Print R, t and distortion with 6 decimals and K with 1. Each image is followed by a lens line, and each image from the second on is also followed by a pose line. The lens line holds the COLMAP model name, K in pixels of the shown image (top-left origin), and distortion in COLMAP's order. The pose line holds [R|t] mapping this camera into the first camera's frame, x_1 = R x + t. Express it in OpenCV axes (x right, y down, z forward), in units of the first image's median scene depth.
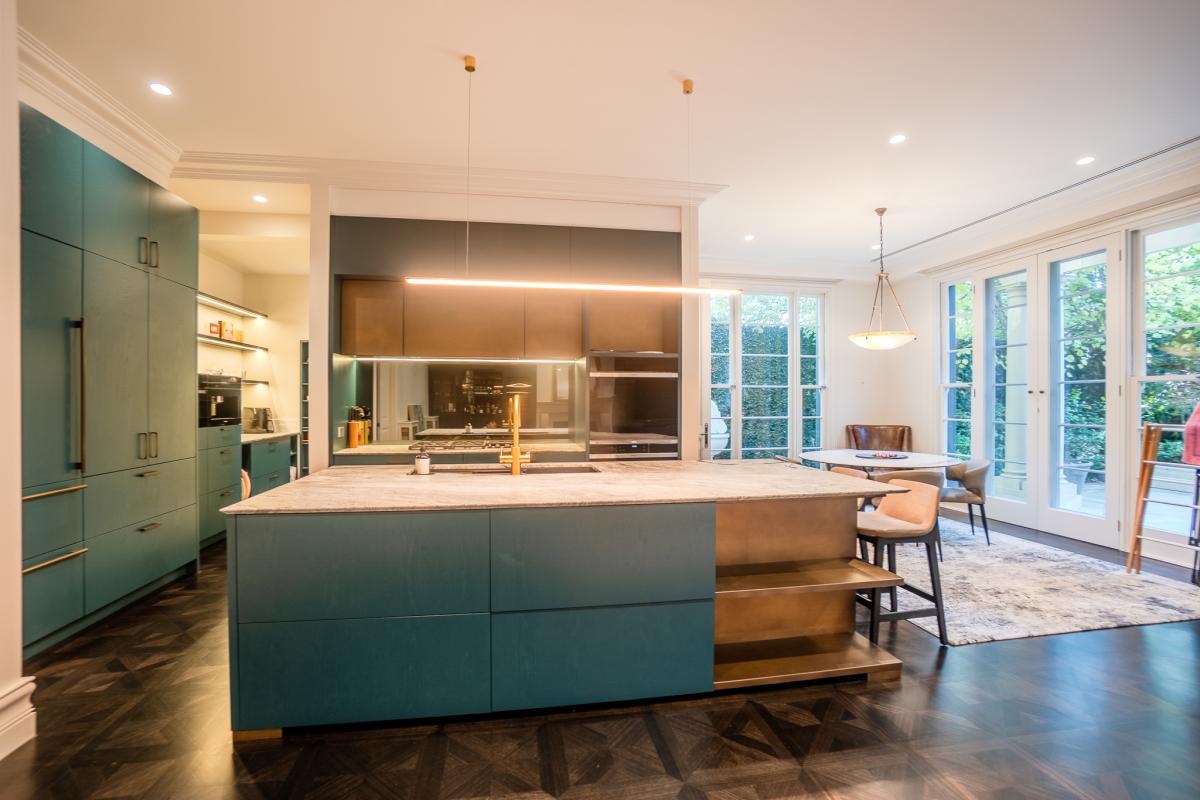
lens RADIAL K [[525.6, 0, 596.3], [0, 525.6, 396.0], [0, 0, 1]] dist [-0.046644, 0.001498]
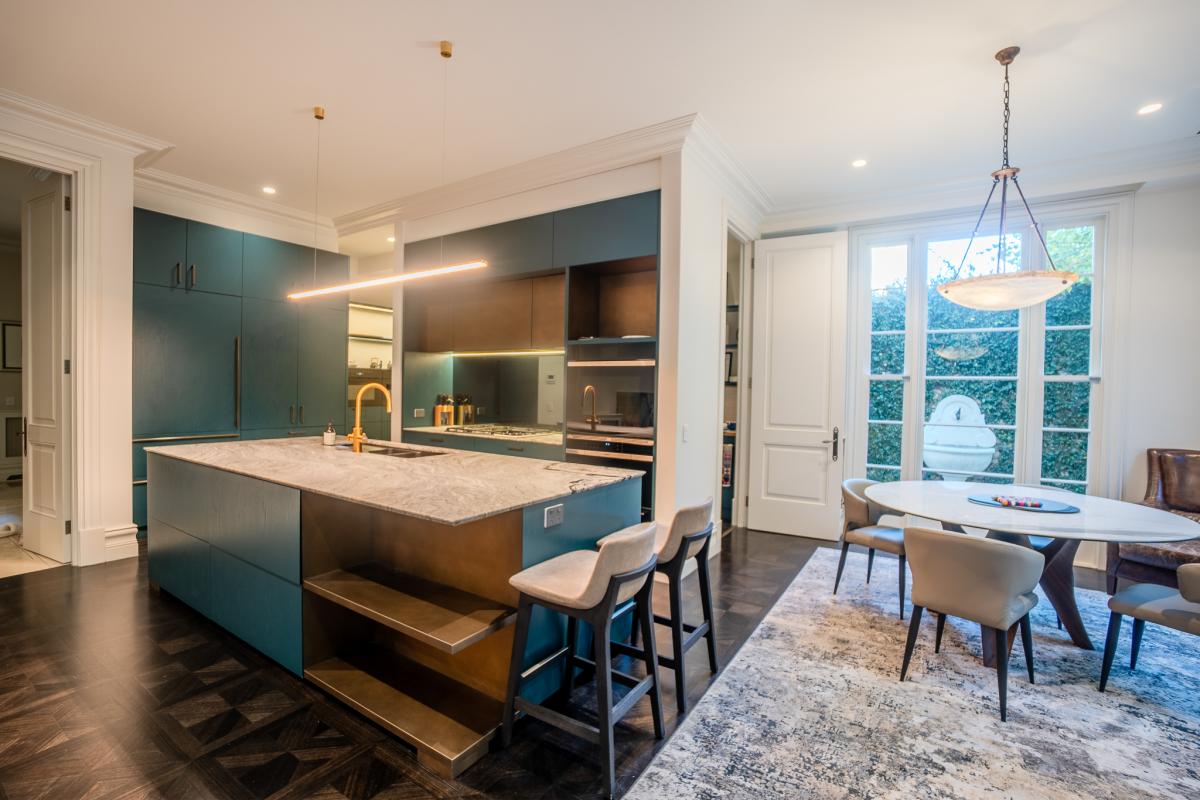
lens RADIAL K [[525.6, 0, 592.6], [0, 525.6, 400.8], [0, 0, 1]] dist [-0.046644, 0.001498]
pose [[0.722763, 0.026691, -0.690580, 0.662023], [-0.012405, 0.999594, 0.025652, -0.000140], [0.690985, -0.009974, 0.722801, 0.337712]]
